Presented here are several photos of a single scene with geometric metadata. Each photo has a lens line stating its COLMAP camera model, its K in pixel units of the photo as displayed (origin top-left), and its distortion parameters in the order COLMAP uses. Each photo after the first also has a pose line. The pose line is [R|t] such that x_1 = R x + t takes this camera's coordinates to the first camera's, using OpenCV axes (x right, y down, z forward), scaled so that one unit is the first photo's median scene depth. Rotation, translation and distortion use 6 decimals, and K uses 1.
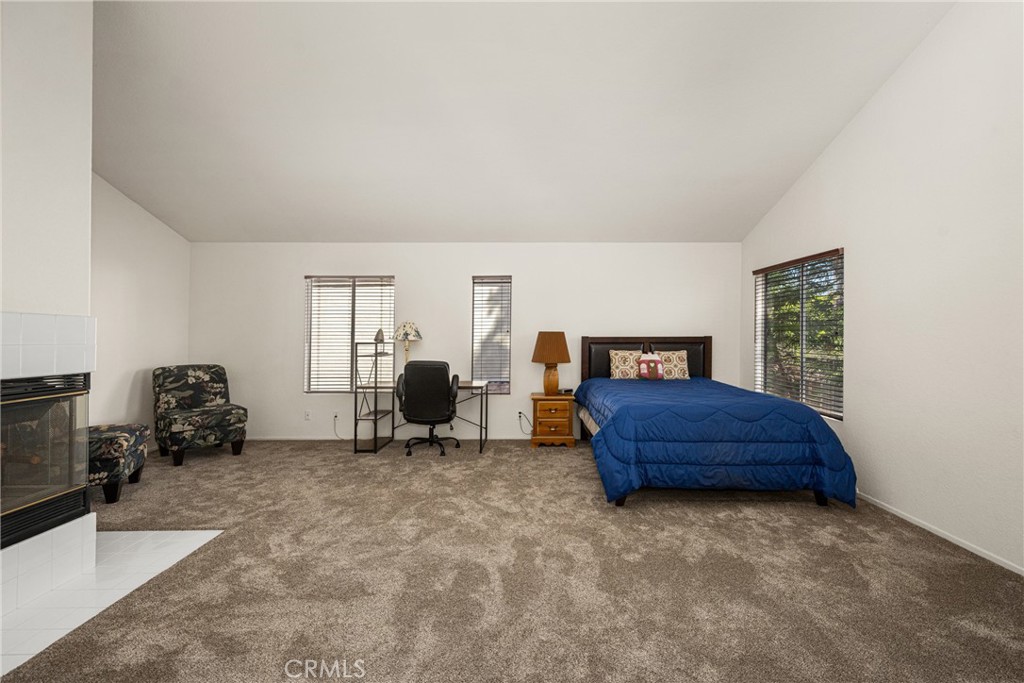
lens RADIAL K [[445.6, 0, 529.1], [0, 445.6, 336.8], [0, 0, 1]] dist [-0.002722, -0.000202]
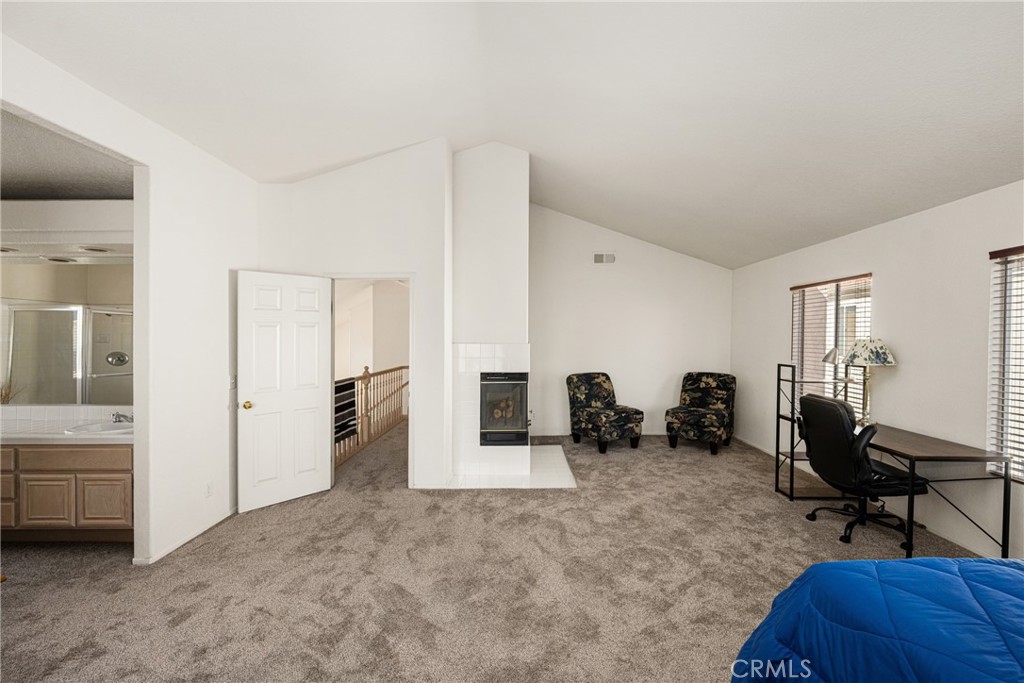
lens RADIAL K [[421.5, 0, 520.9], [0, 421.5, 341.8], [0, 0, 1]] dist [-0.002427, -0.000388]
pose [[-0.008720, 0.015270, -0.999845, 0.436982], [-0.001590, 0.999882, 0.015284, -0.041368], [0.999961, 0.001723, -0.008695, 0.521907]]
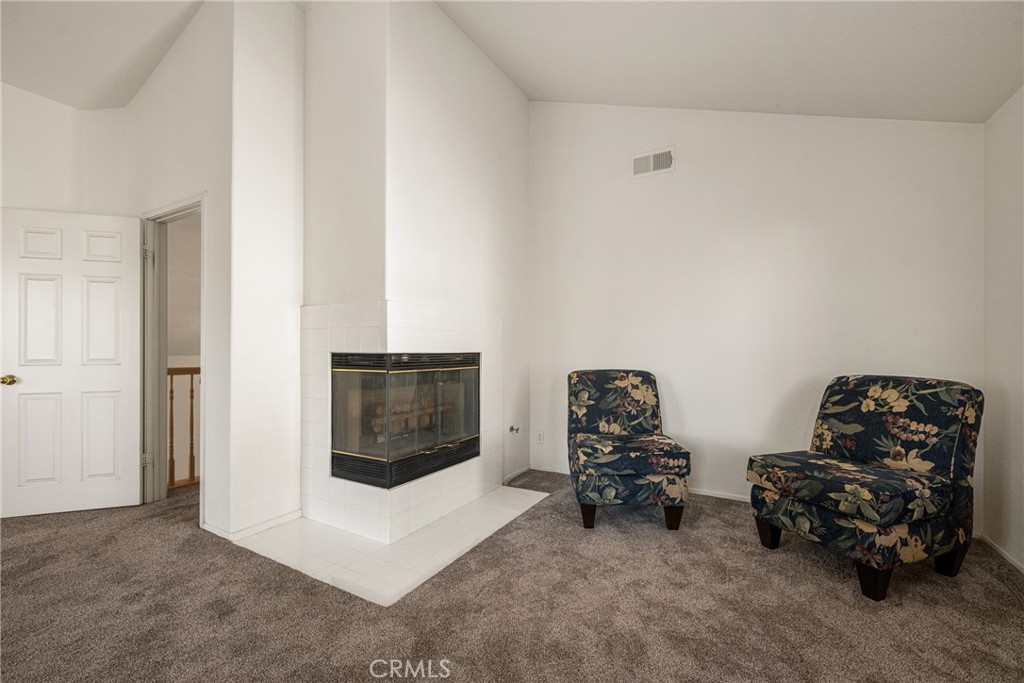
lens RADIAL K [[421.5, 0, 514.2], [0, 421.5, 340.8], [0, 0, 1]] dist [-0.002427, -0.000388]
pose [[-0.499039, -0.014560, -0.866457, -0.149139], [-0.004875, 0.999890, -0.013995, 0.034009], [0.866566, -0.002760, -0.499055, 0.925070]]
